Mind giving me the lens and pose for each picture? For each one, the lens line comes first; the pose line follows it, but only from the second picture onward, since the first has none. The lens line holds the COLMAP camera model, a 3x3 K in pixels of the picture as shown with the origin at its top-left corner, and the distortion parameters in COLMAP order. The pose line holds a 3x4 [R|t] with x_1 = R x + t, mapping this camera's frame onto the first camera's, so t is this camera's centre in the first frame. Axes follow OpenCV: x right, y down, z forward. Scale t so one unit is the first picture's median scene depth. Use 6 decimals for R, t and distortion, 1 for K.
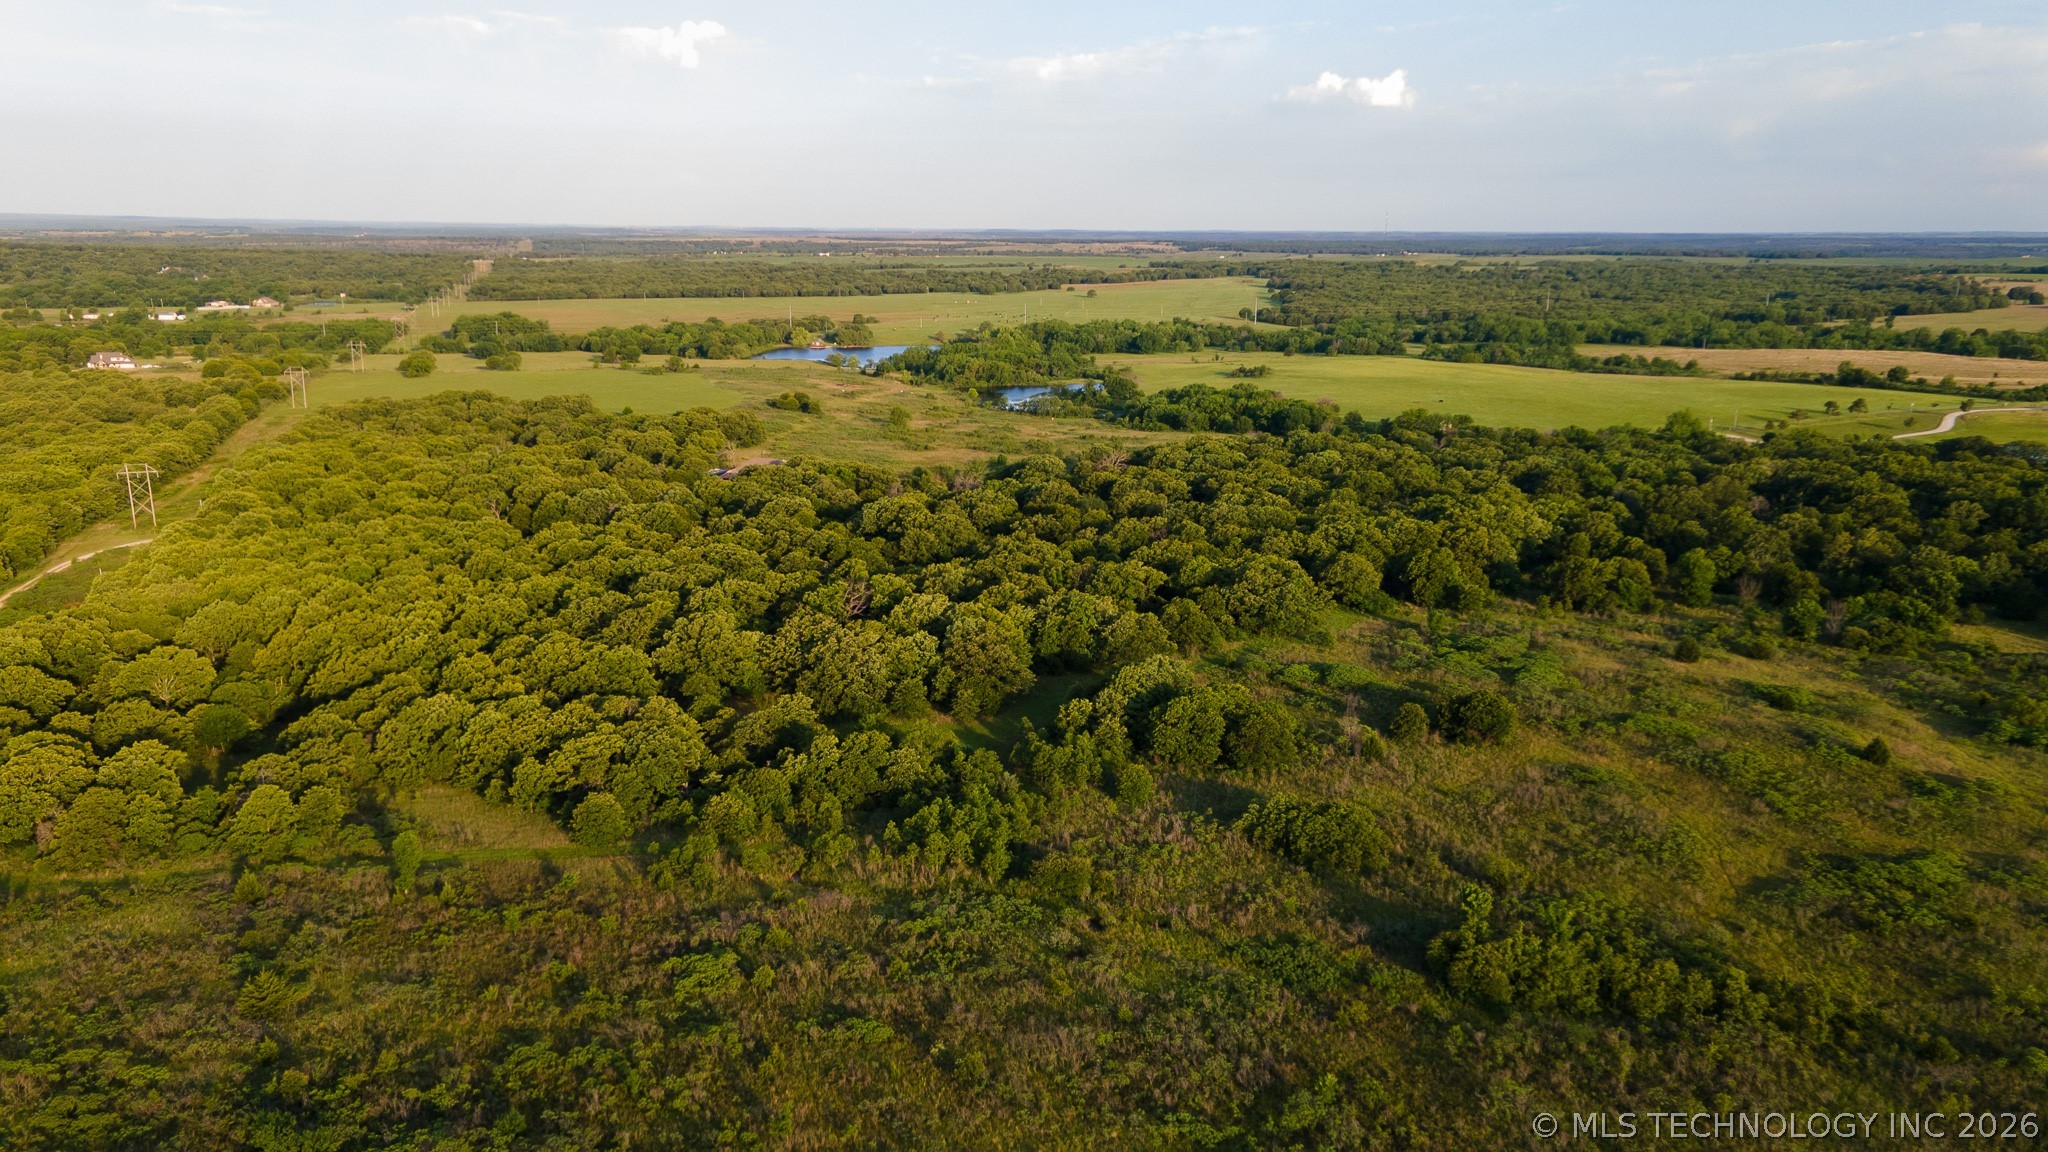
lens RADIAL K [[1448.5, 0, 1029.8], [0, 1448.5, 582.8], [0, 0, 1]] dist [0.019901, 0.004680]
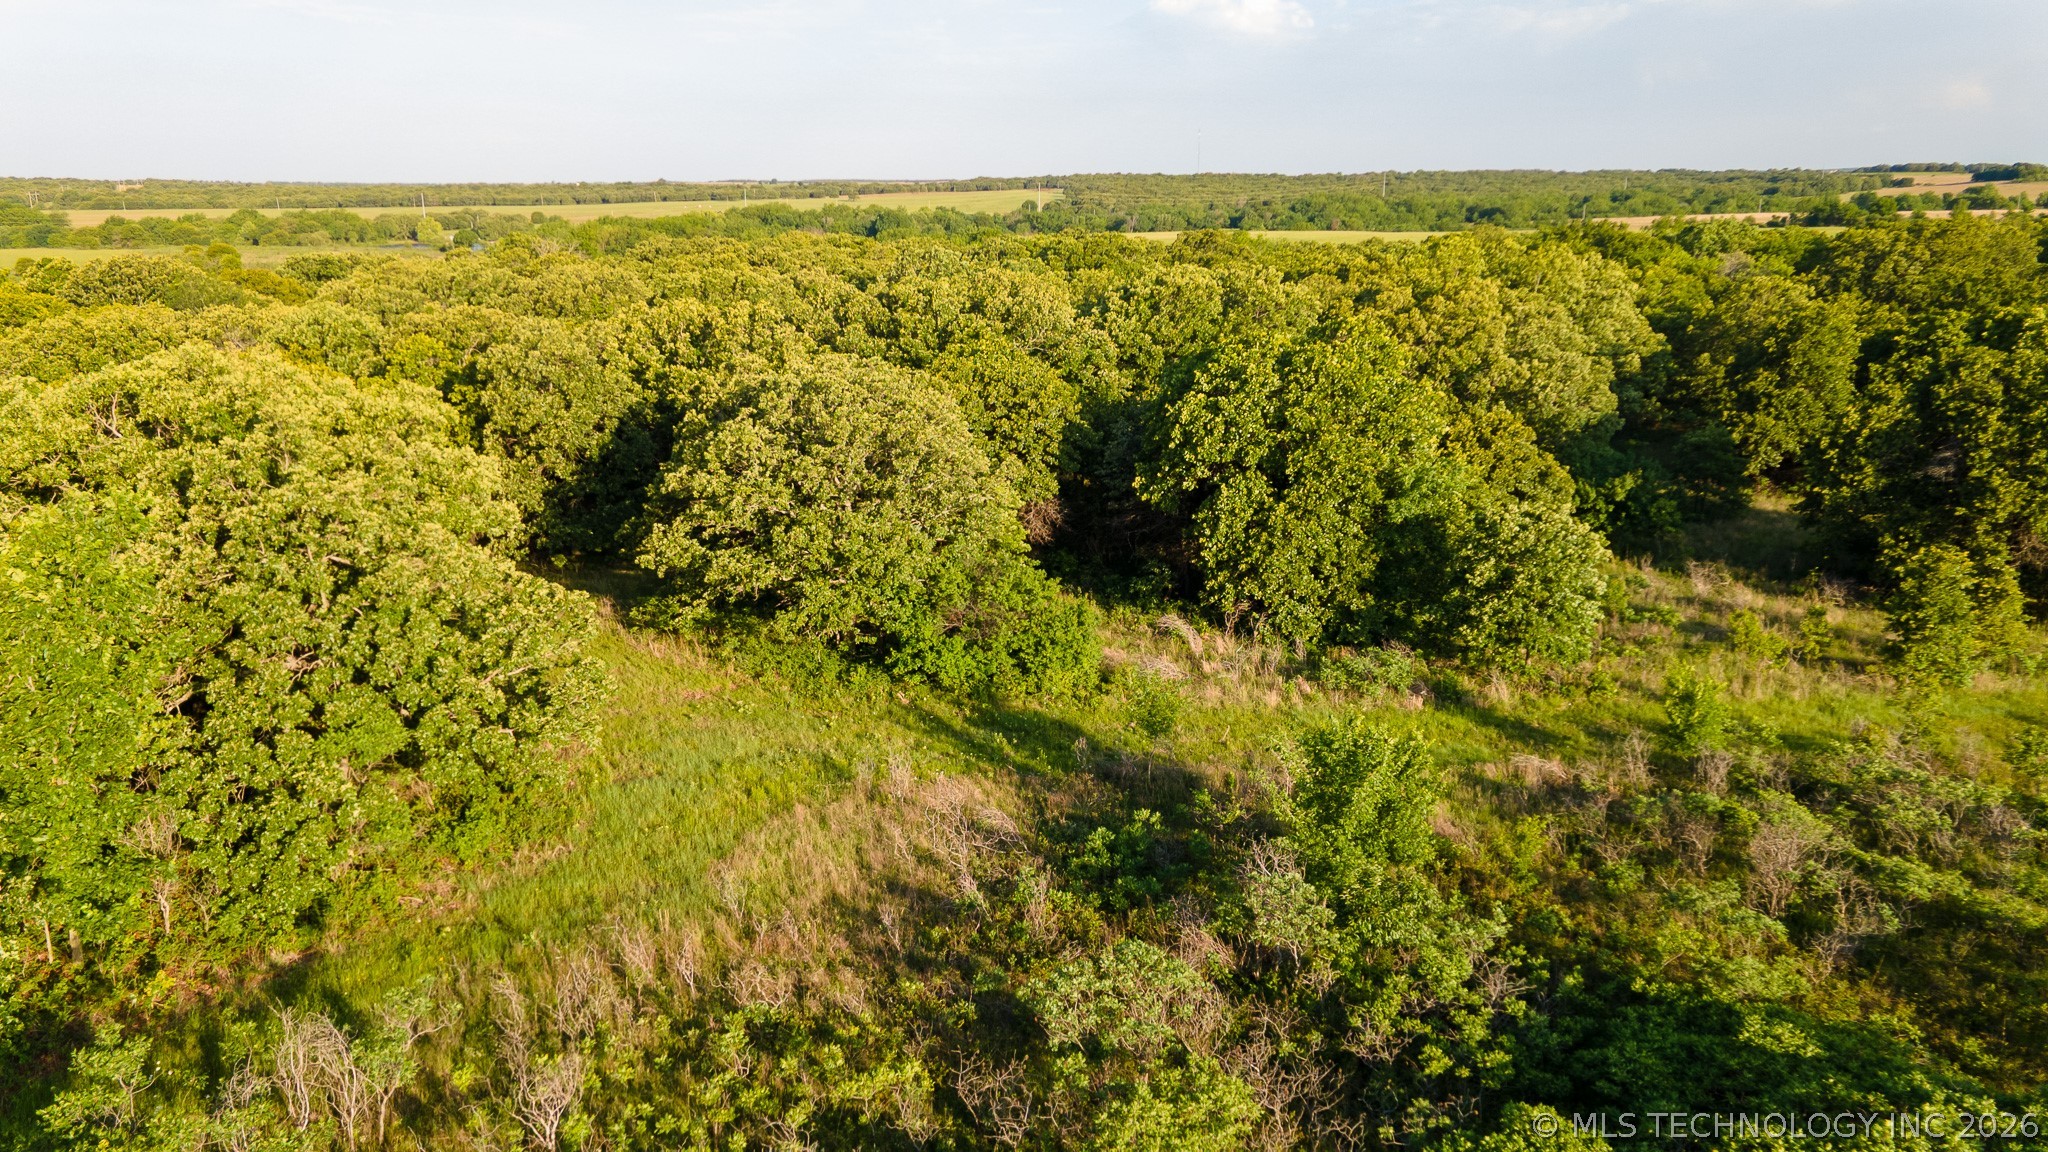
lens RADIAL K [[1411.7, 0, 1000.0], [0, 1411.7, 584.2], [0, 0, 1]] dist [0.044042, 0.006137]
pose [[0.994740, -0.034835, 0.096329, 0.077540], [0.030853, 0.998619, 0.042521, 0.000326], [-0.097678, -0.039325, 0.994441, 0.288555]]
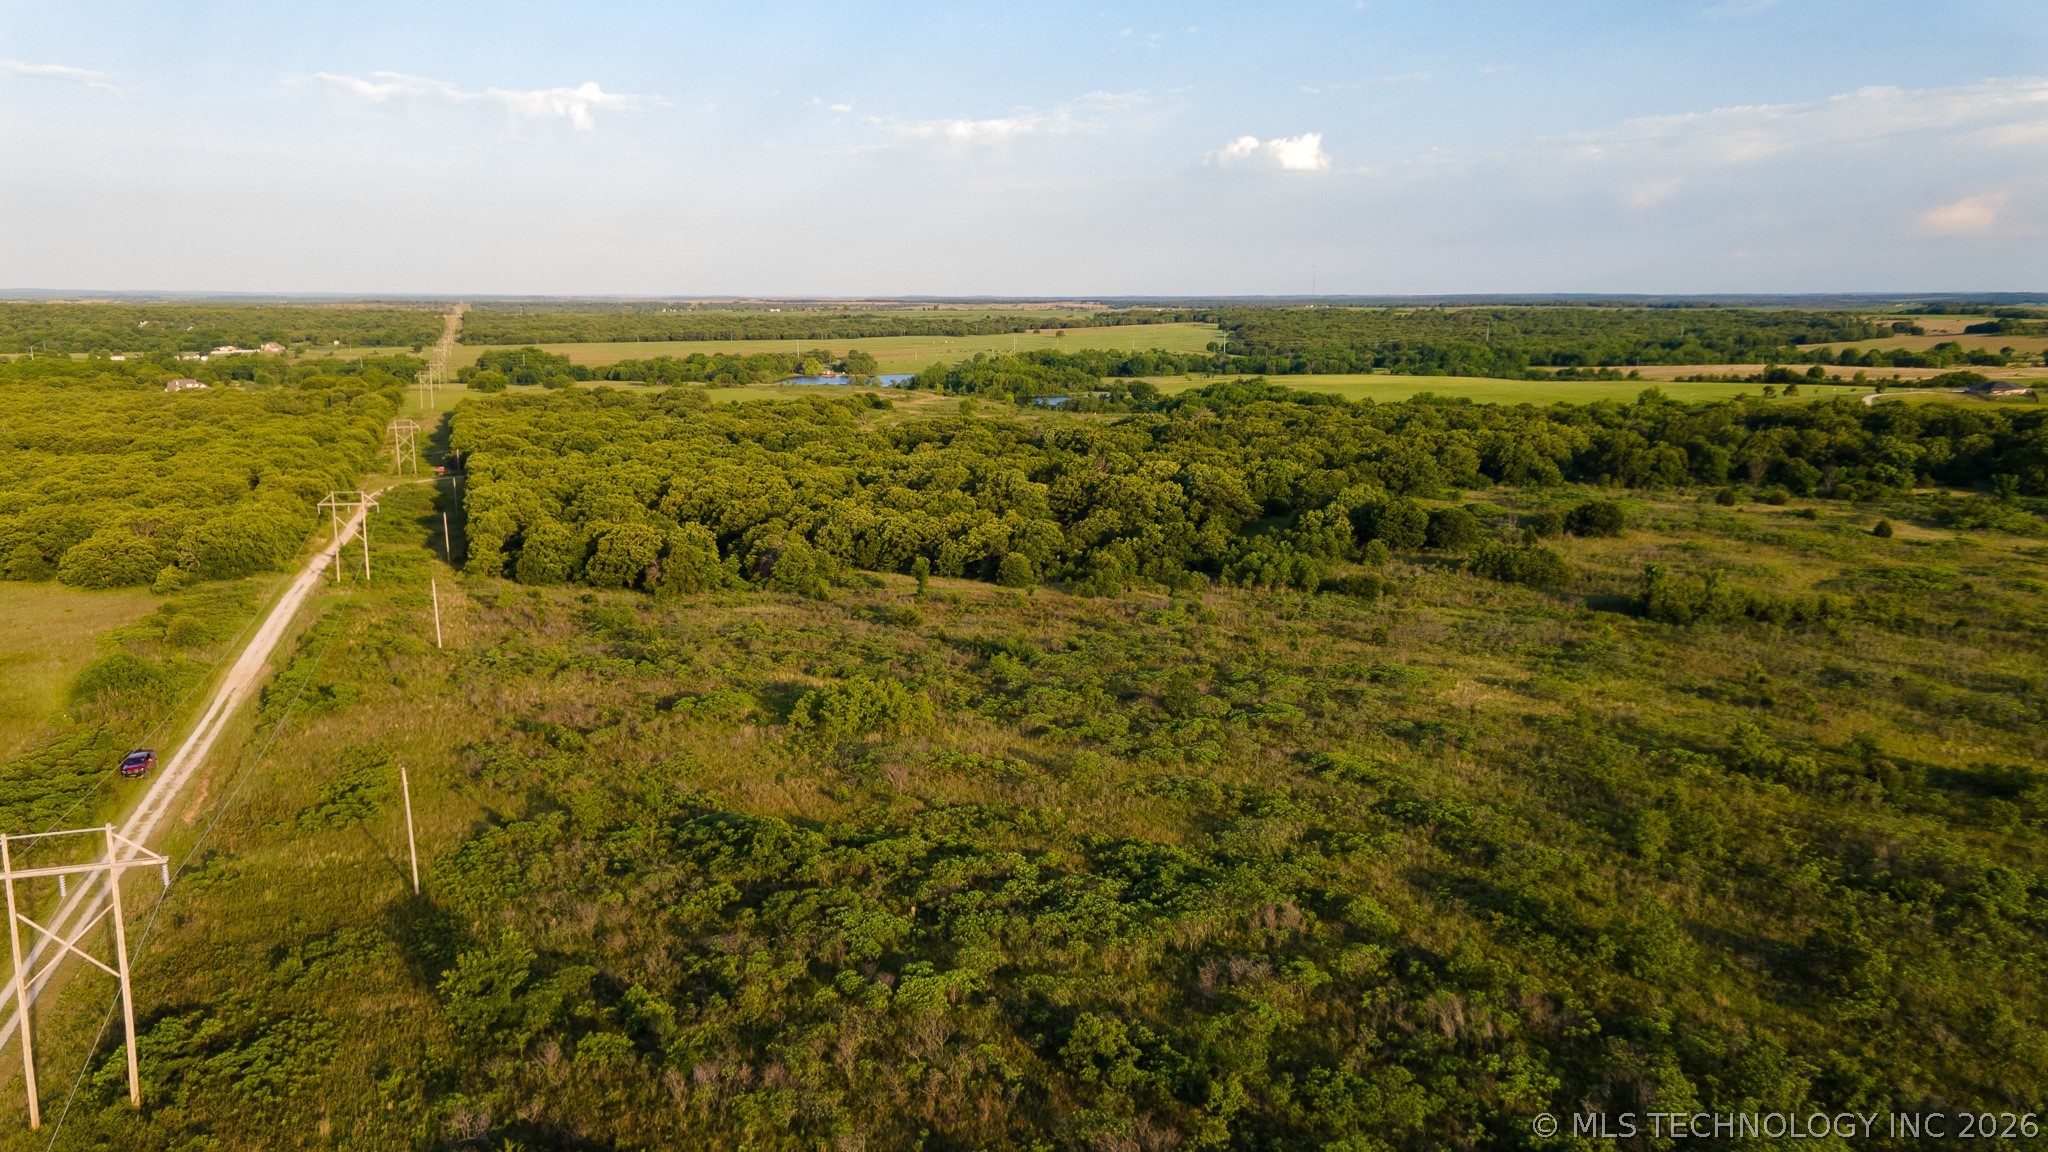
lens RADIAL K [[1448.5, 0, 1029.8], [0, 1448.5, 582.8], [0, 0, 1]] dist [0.019901, 0.004680]
pose [[0.998169, -0.019721, 0.057178, -0.079929], [0.022259, 0.998779, -0.044099, 0.051953], [-0.056239, 0.045291, 0.997390, -0.087859]]
